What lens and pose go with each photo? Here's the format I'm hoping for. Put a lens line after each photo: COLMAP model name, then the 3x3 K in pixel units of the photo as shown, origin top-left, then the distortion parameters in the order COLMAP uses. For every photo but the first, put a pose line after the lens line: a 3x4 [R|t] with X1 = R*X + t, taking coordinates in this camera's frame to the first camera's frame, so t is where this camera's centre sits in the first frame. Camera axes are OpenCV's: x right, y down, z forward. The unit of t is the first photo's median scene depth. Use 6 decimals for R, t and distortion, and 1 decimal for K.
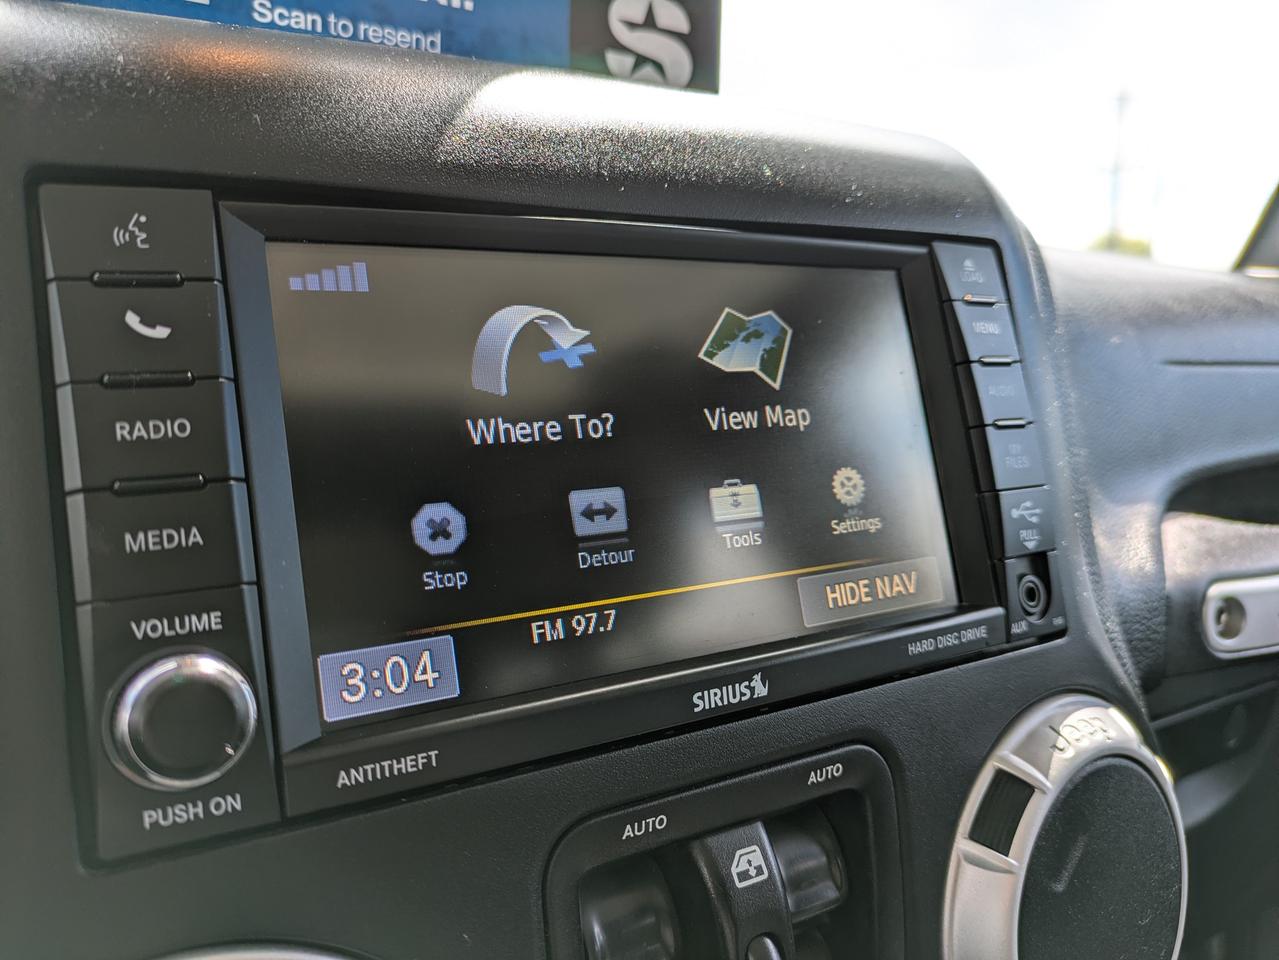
lens RADIAL K [[967.7, 0, 639.8], [0, 967.7, 477.1], [0, 0, 1]] dist [0.048172, -0.032432]
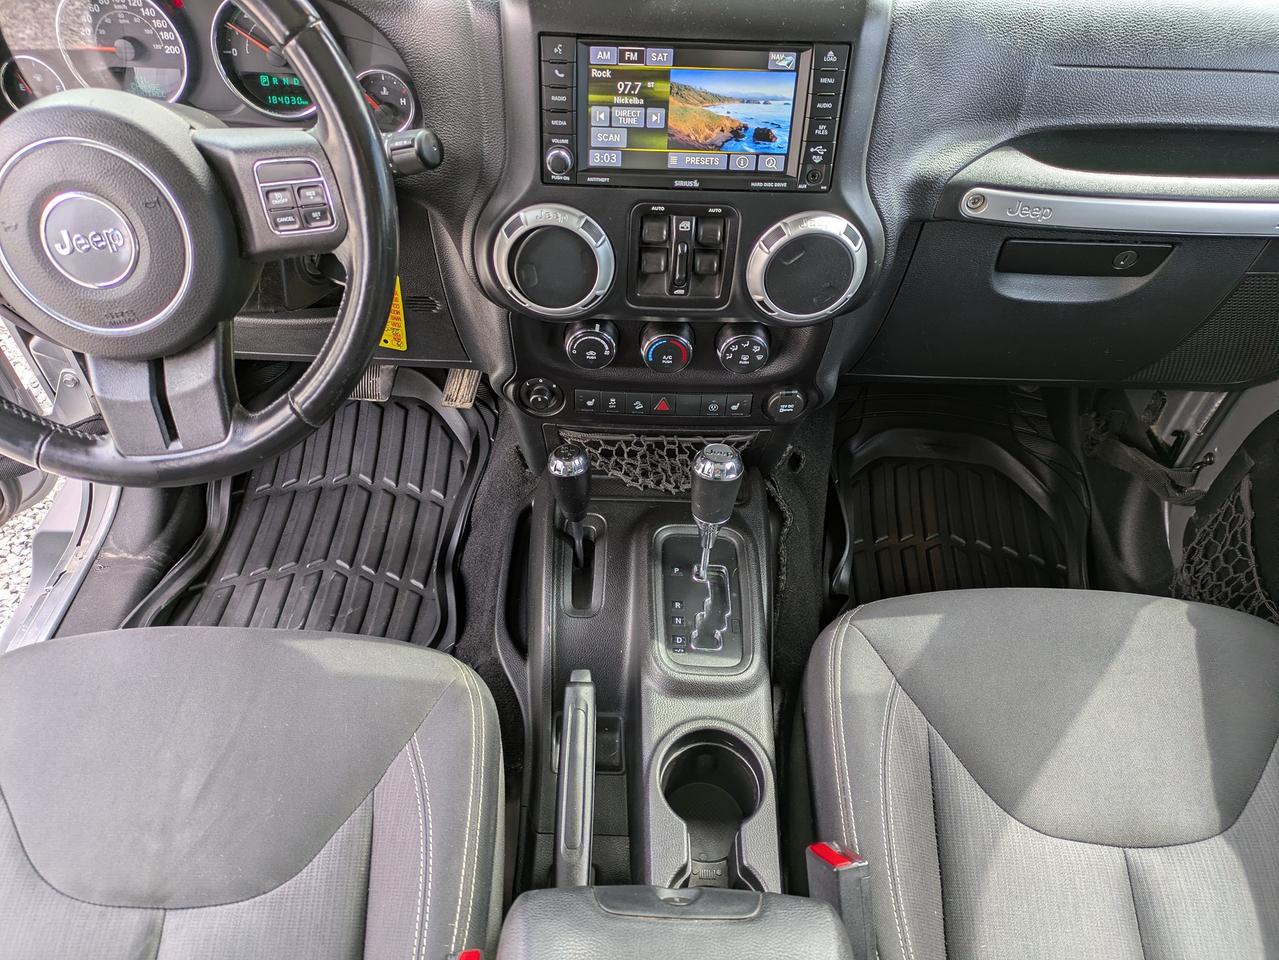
lens RADIAL K [[924.1, 0, 639.5], [0, 924.1, 480.0], [0, 0, 1]] dist [-0.000189, -0.005286]
pose [[0.856734, 0.402436, -0.322572, 1.491367], [-0.106591, 0.750086, 0.652694, -1.190659], [0.504624, -0.524802, 0.685520, -2.095256]]
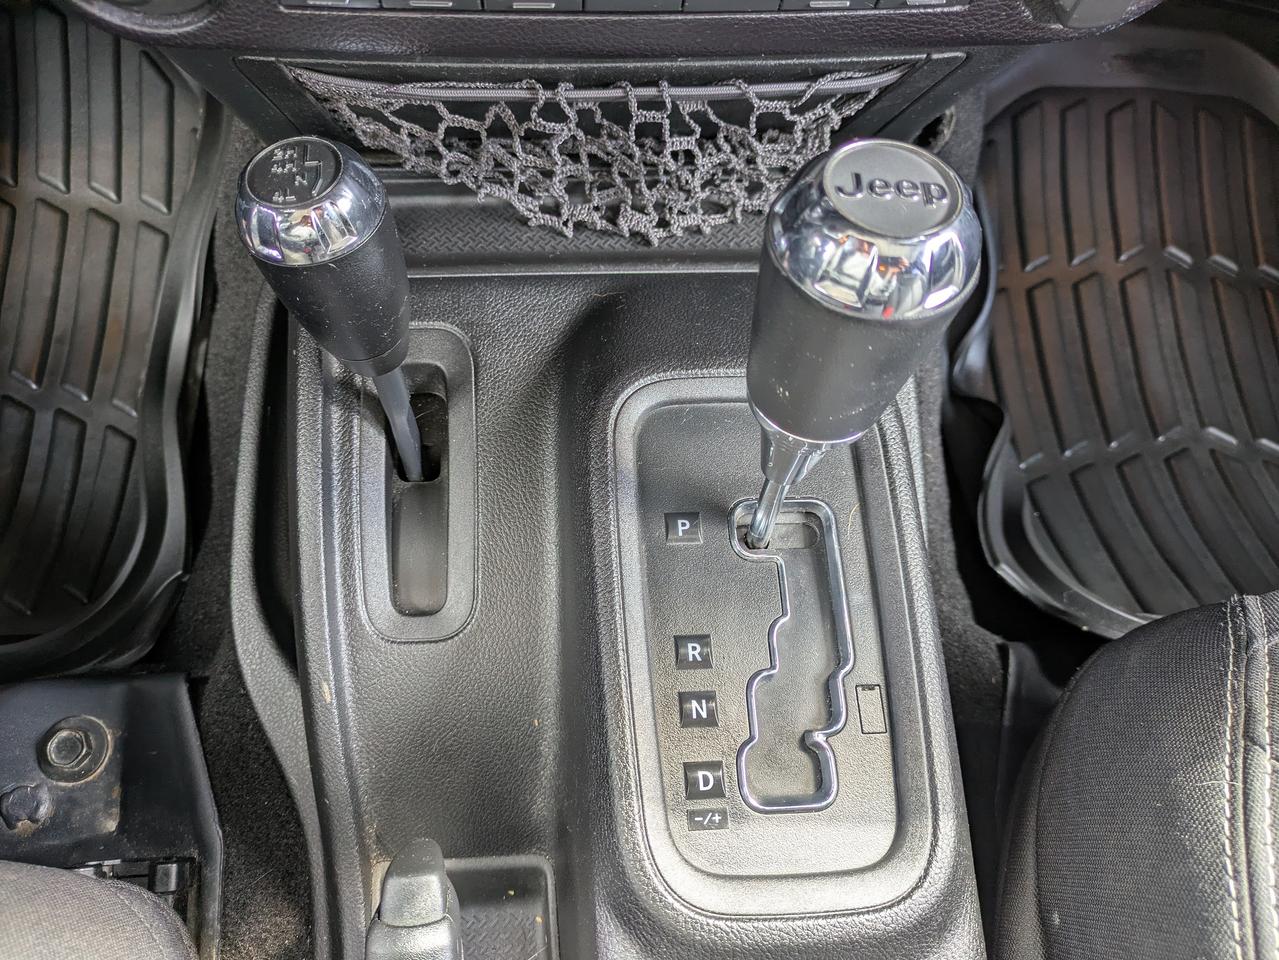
lens RADIAL K [[948.2, 0, 614.8], [0, 948.2, 477.2], [0, 0, 1]] dist [0.009299, -0.004277]
pose [[0.881695, 0.455092, -0.124520, 0.352810], [-0.109268, 0.453691, 0.884435, 0.795726], [0.458993, -0.766195, 0.449744, 0.324757]]
